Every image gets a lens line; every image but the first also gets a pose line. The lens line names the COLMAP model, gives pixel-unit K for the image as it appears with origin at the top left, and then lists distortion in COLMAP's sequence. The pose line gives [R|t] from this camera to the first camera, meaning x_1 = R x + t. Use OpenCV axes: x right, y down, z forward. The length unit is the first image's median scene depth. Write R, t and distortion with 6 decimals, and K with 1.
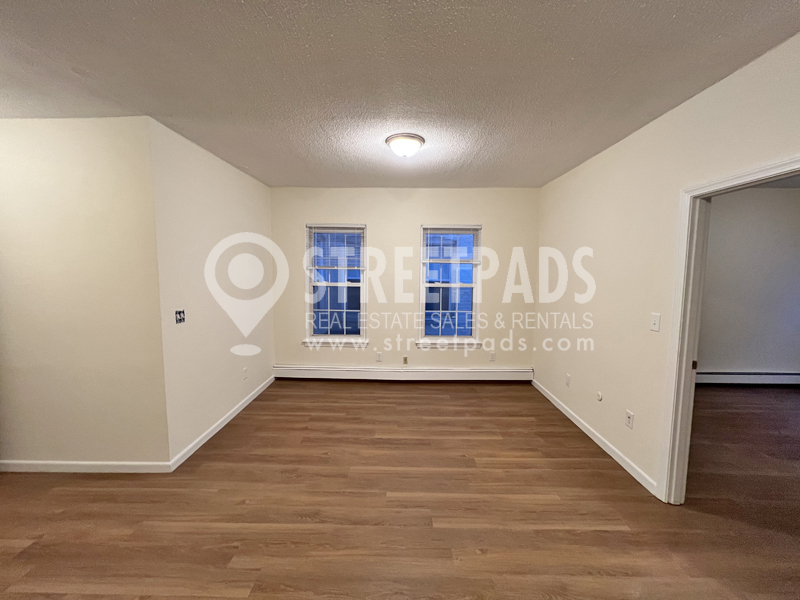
lens RADIAL K [[320.0, 0, 397.1], [0, 320.0, 298.0], [0, 0, 1]] dist [-0.001087, 0.000148]
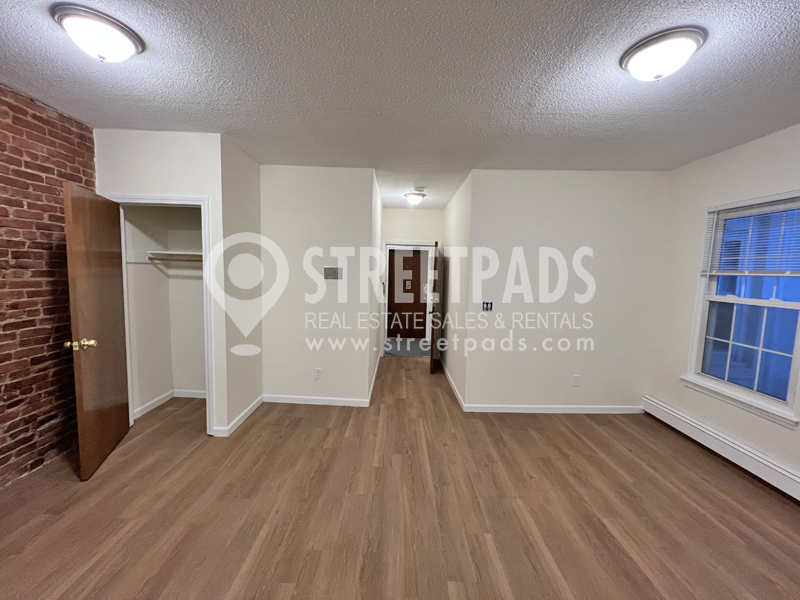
lens RADIAL K [[320.0, 0, 397.1], [0, 320.0, 298.0], [0, 0, 1]] dist [-0.001087, 0.000148]
pose [[0.017753, 0.078904, -0.996724, 0.523146], [-0.110792, 0.990897, 0.076470, -0.030015], [0.993685, 0.109071, 0.026334, 0.463891]]
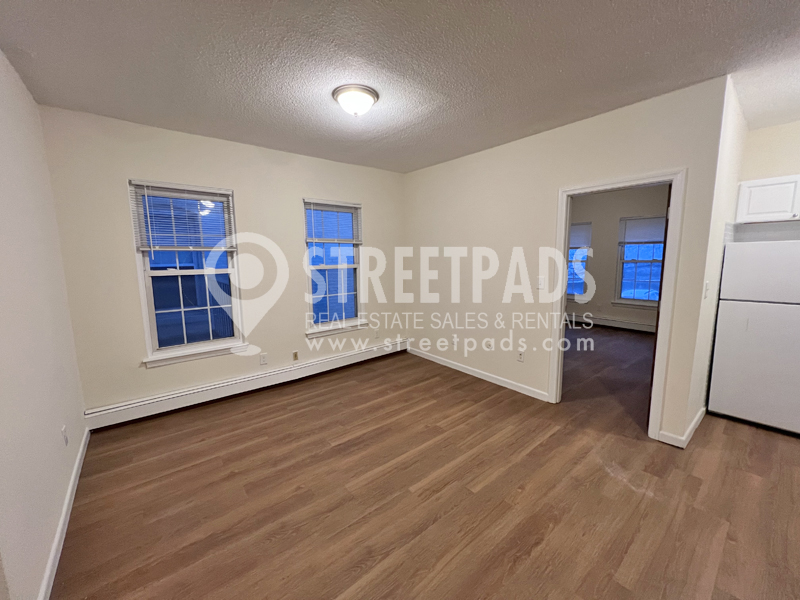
lens RADIAL K [[320.0, 0, 397.1], [0, 320.0, 298.0], [0, 0, 1]] dist [-0.001087, 0.000148]
pose [[0.764143, -0.103164, 0.636744, -0.407370], [0.073192, 0.994620, 0.073310, -0.005611], [-0.640881, -0.009415, 0.767582, 0.222444]]
